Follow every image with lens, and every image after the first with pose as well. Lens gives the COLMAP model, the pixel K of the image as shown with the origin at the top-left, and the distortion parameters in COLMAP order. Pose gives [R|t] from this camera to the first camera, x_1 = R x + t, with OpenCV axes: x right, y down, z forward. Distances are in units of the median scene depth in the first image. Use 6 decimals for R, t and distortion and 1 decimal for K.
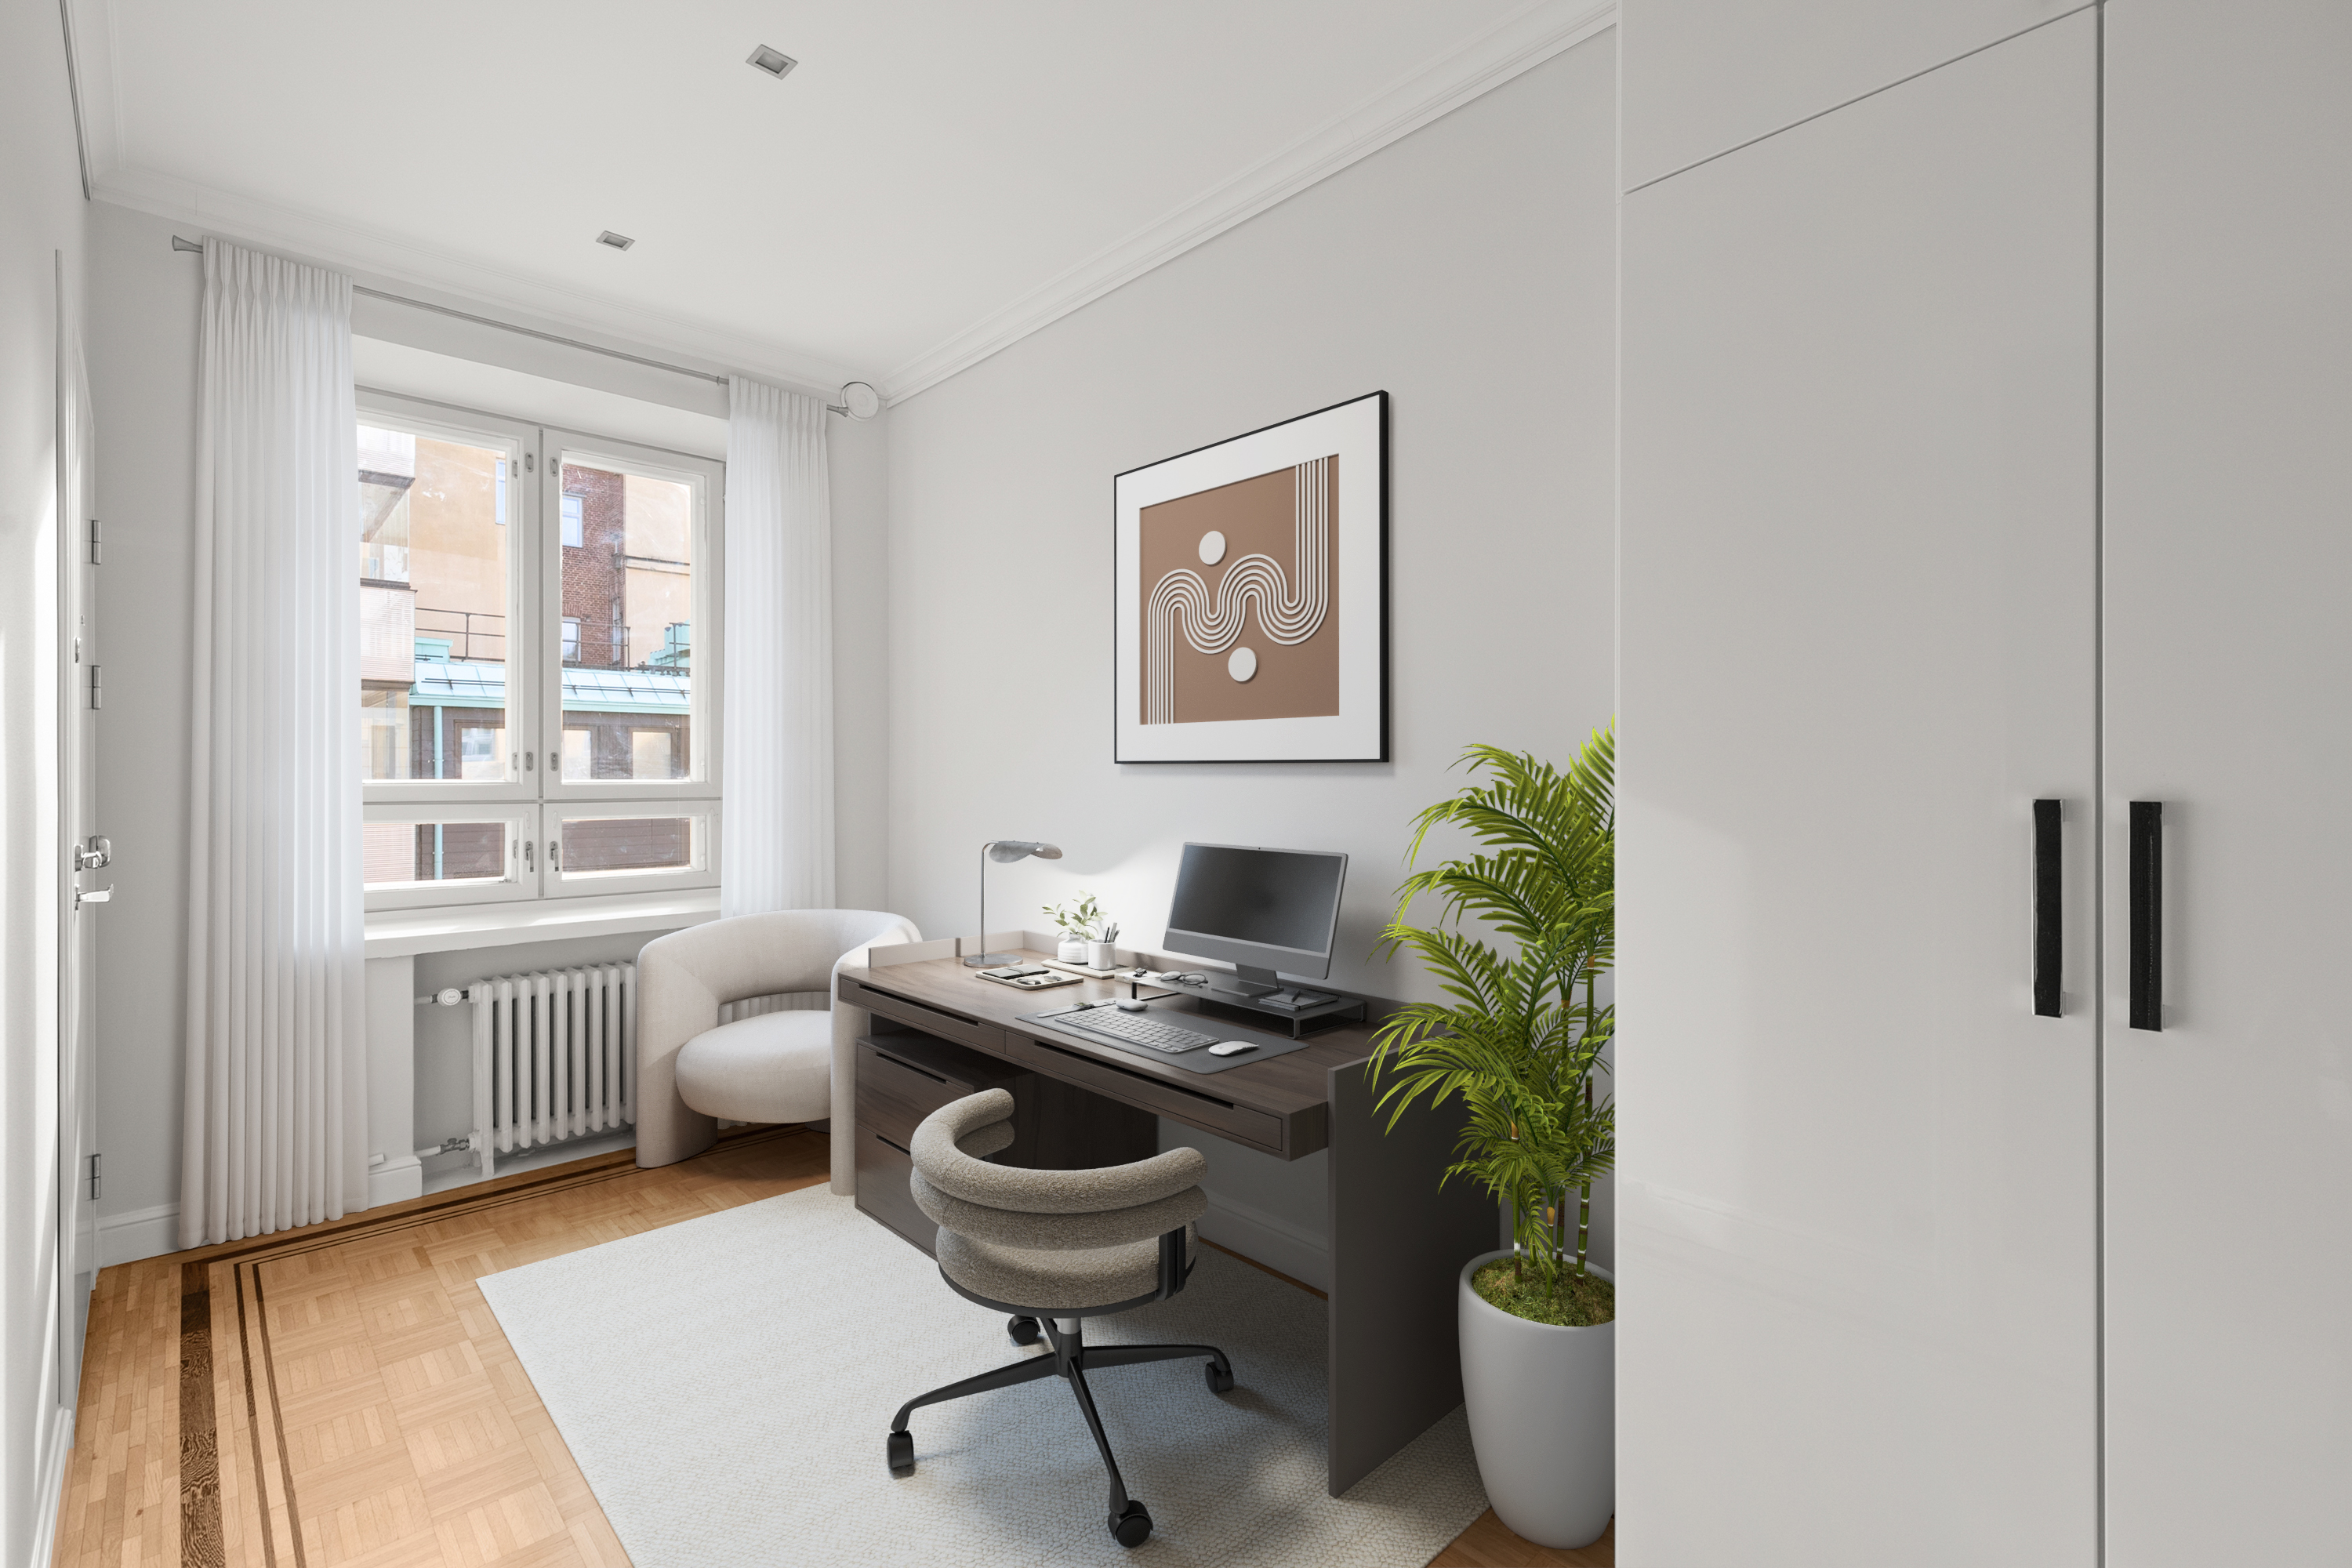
lens RADIAL K [[1053.2, 0, 1171.1], [0, 1053.2, 785.0], [0, 0, 1]] dist [0.008308, -0.001115]
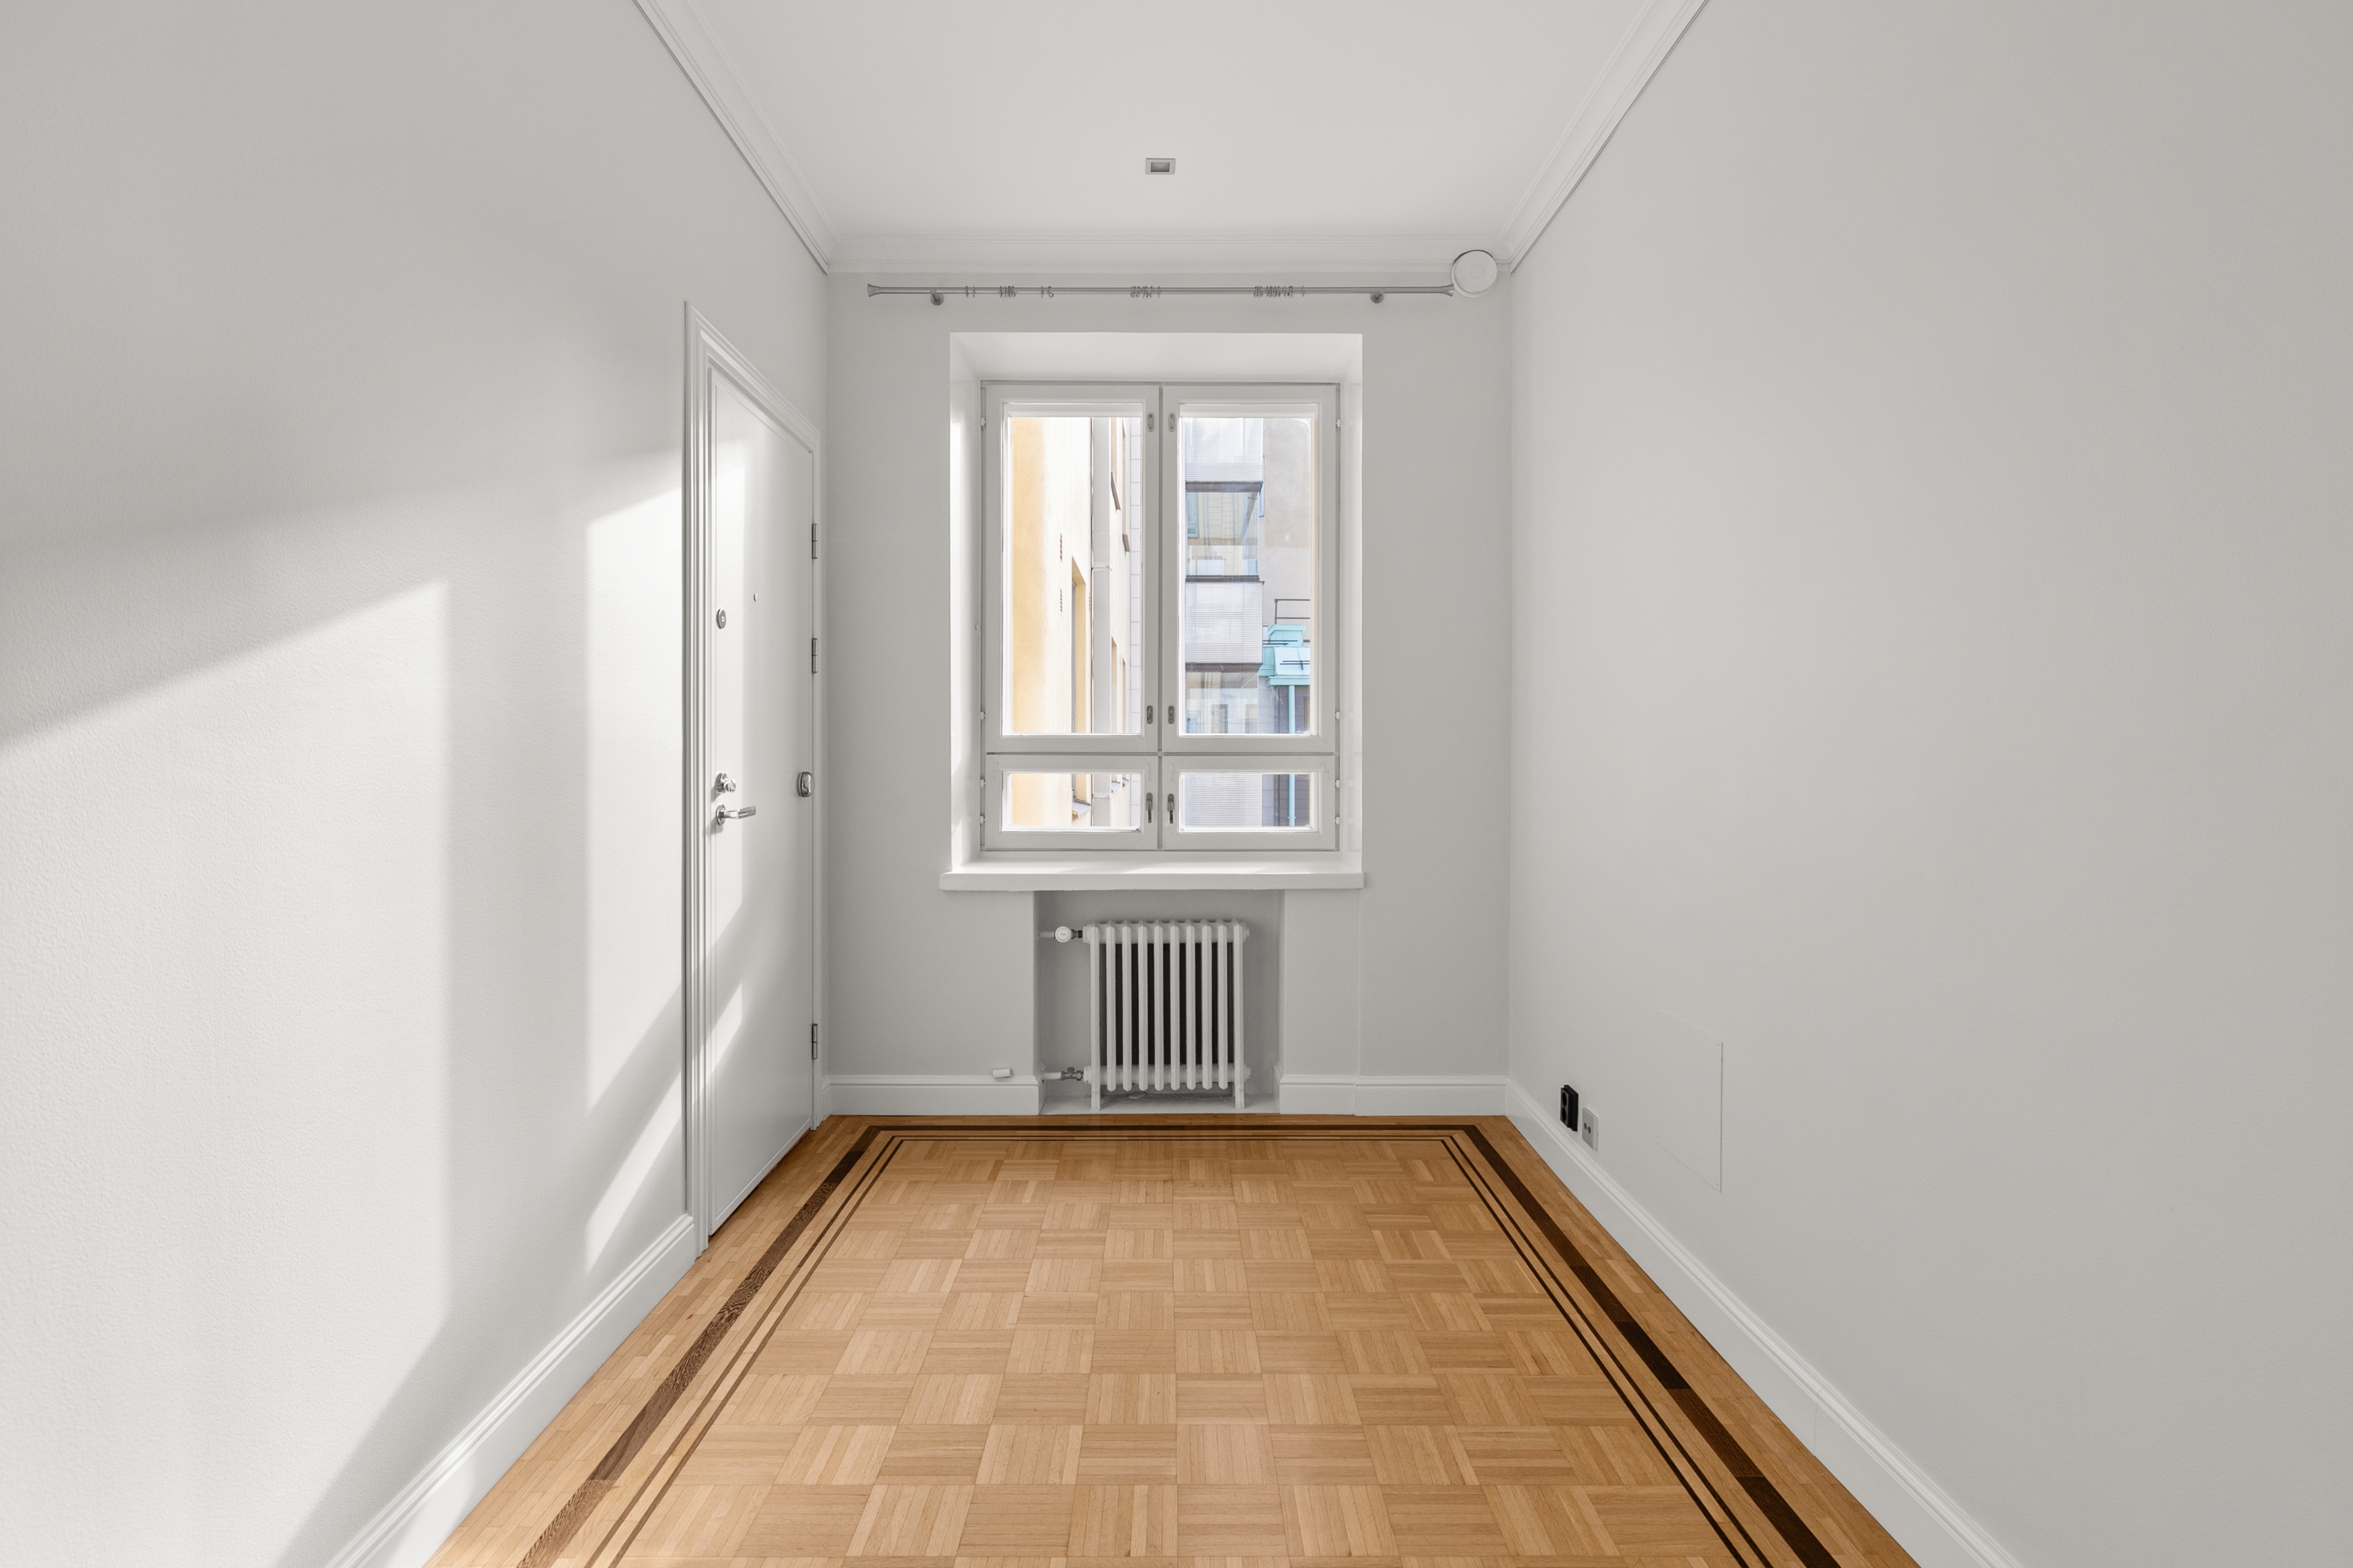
lens RADIAL K [[1137.5, 0, 1171.7], [0, 1137.5, 762.6], [0, 0, 1]] dist [0.000458, -0.000115]
pose [[0.733096, 0.006449, -0.680095, 0.173535], [-0.005741, 0.999978, 0.003293, 0.022292], [0.680101, 0.001491, 0.733117, 0.227959]]
